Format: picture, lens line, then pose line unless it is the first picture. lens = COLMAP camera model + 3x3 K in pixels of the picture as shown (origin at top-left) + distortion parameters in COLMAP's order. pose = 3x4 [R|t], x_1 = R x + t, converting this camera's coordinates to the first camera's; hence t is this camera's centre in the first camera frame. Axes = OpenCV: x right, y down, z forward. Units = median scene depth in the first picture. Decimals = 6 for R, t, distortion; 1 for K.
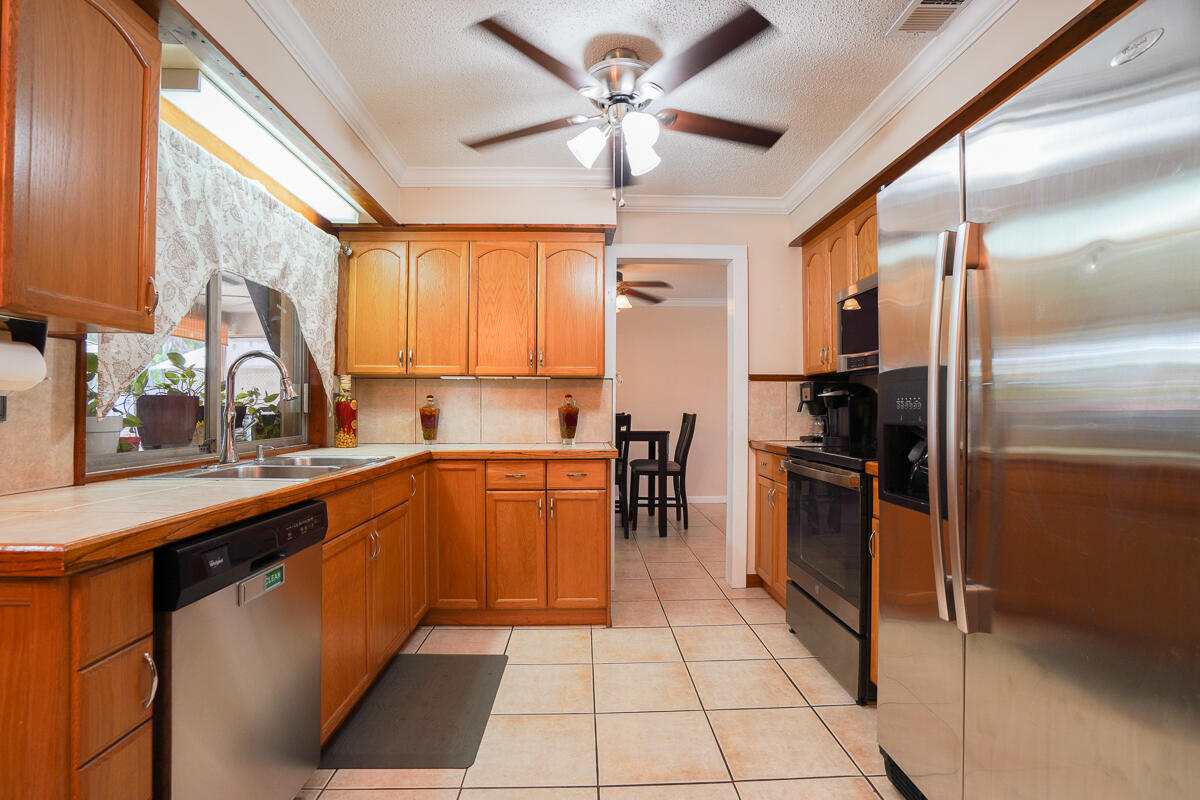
lens RADIAL K [[562.5, 0, 598.8], [0, 562.5, 402.7], [0, 0, 1]] dist [-0.061186, 0.028562]
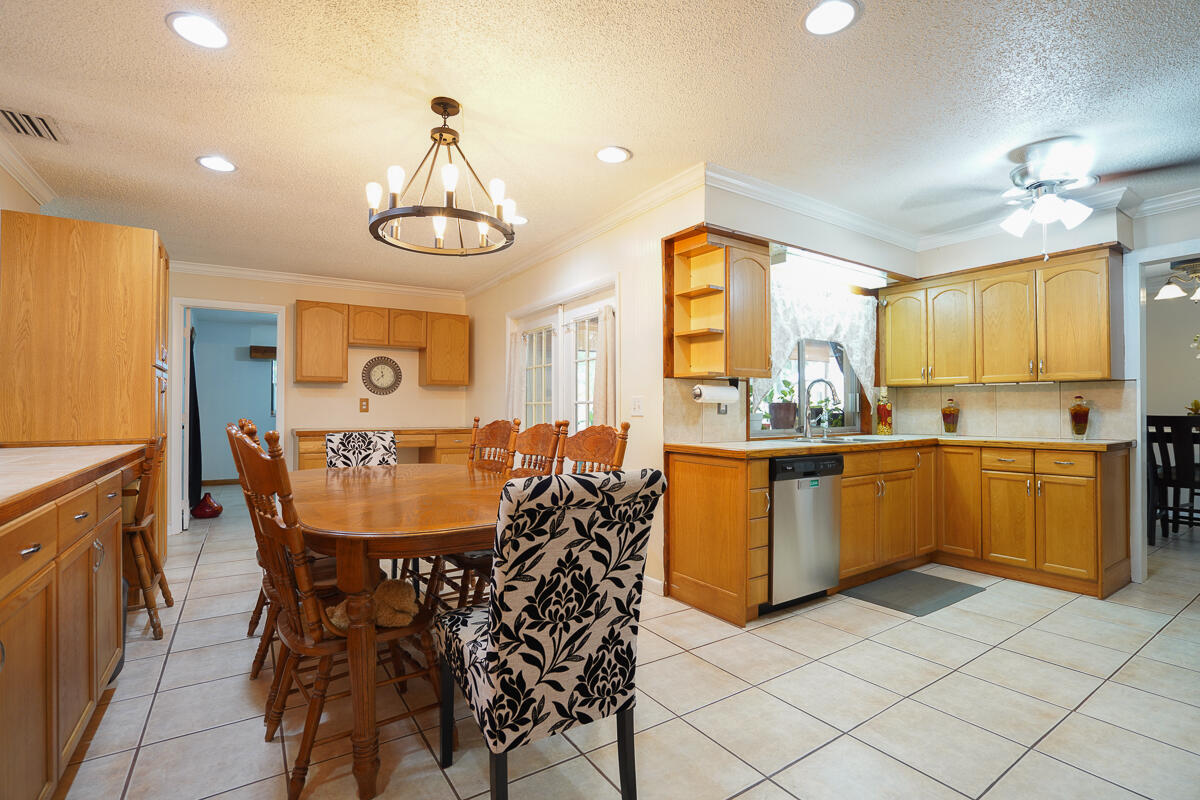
lens RADIAL K [[562.5, 0, 598.8], [0, 562.5, 402.7], [0, 0, 1]] dist [-0.061186, 0.028562]
pose [[0.527150, -0.013112, -0.849671, 0.433522], [0.011558, 0.999899, -0.008259, -0.003539], [0.849694, -0.005467, 0.527249, -0.466784]]
